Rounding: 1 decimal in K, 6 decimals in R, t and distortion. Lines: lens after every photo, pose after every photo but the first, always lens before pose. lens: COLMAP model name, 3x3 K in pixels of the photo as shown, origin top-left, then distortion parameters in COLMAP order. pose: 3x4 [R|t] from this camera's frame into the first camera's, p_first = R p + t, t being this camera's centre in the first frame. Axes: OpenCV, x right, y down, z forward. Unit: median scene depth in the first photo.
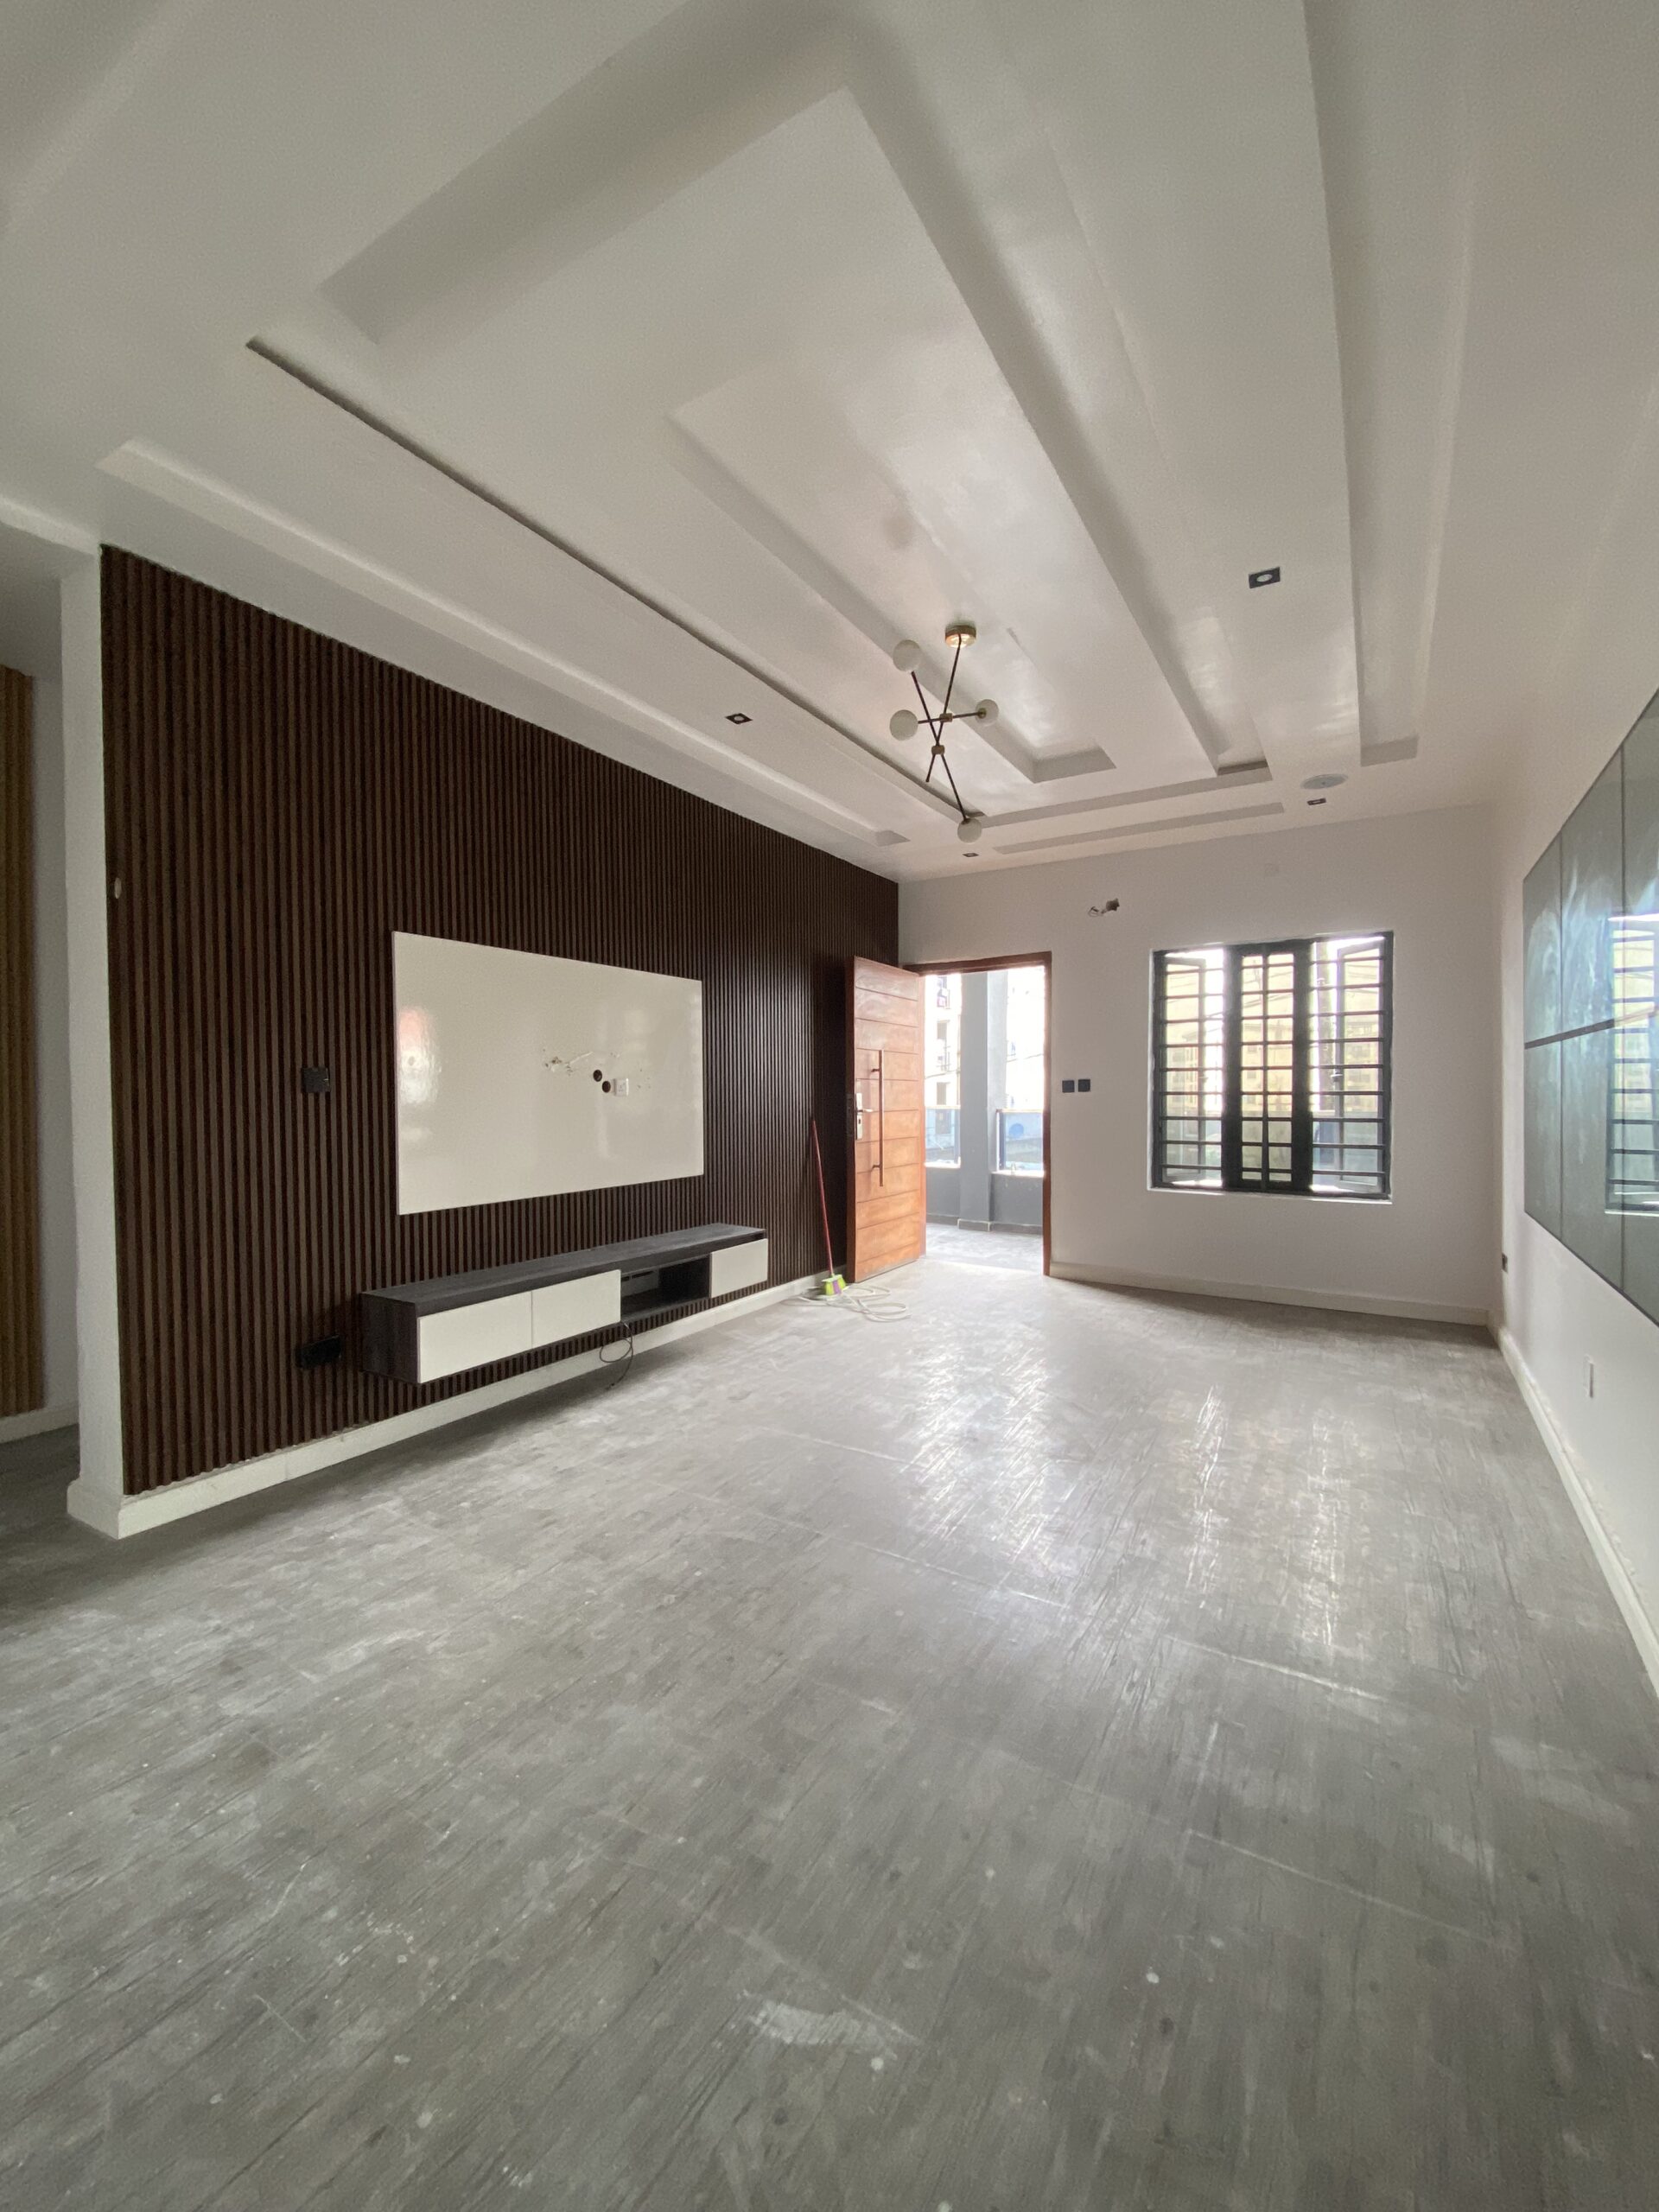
lens RADIAL K [[890.6, 0, 823.5], [0, 890.6, 1108.8], [0, 0, 1]] dist [-0.000662, -0.000029]
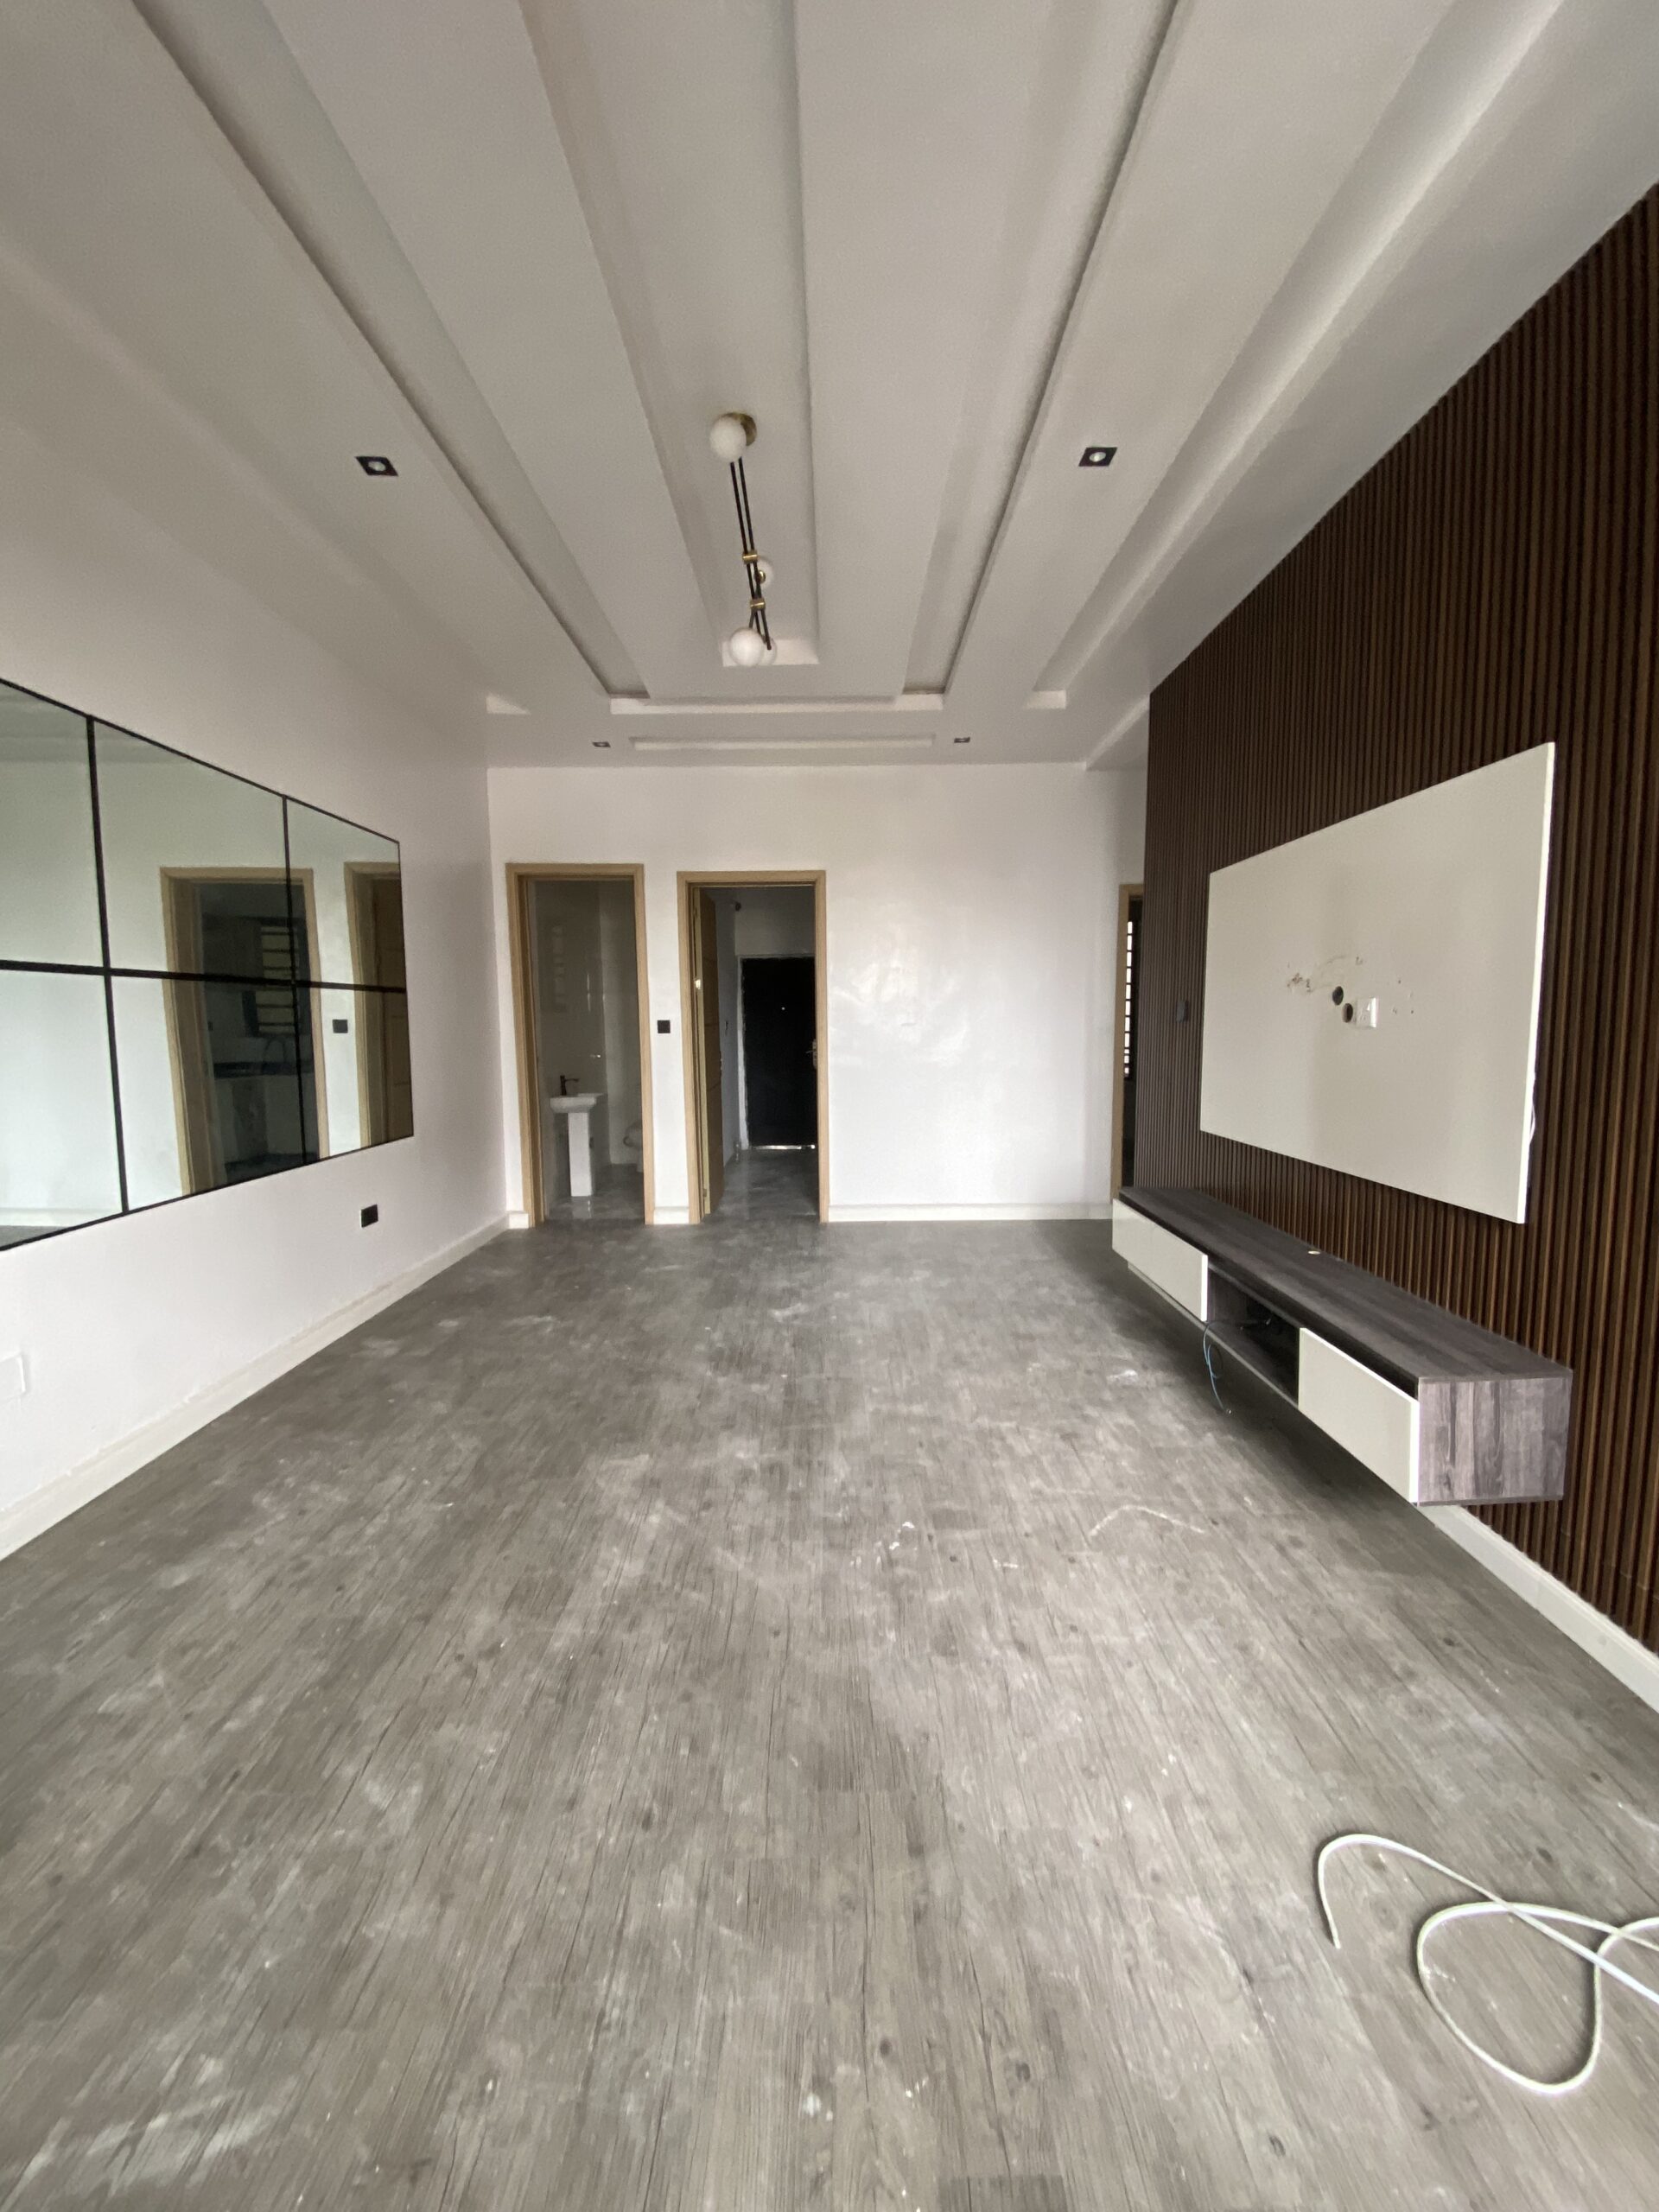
lens RADIAL K [[905.0, 0, 826.7], [0, 905.0, 1108.2], [0, 0, 1]] dist [-0.027532, -0.001494]
pose [[-0.855551, 0.063405, -0.513821, 0.495443], [0.003997, 0.993252, 0.115911, -0.040597], [0.517703, 0.097114, -0.850031, 1.666126]]
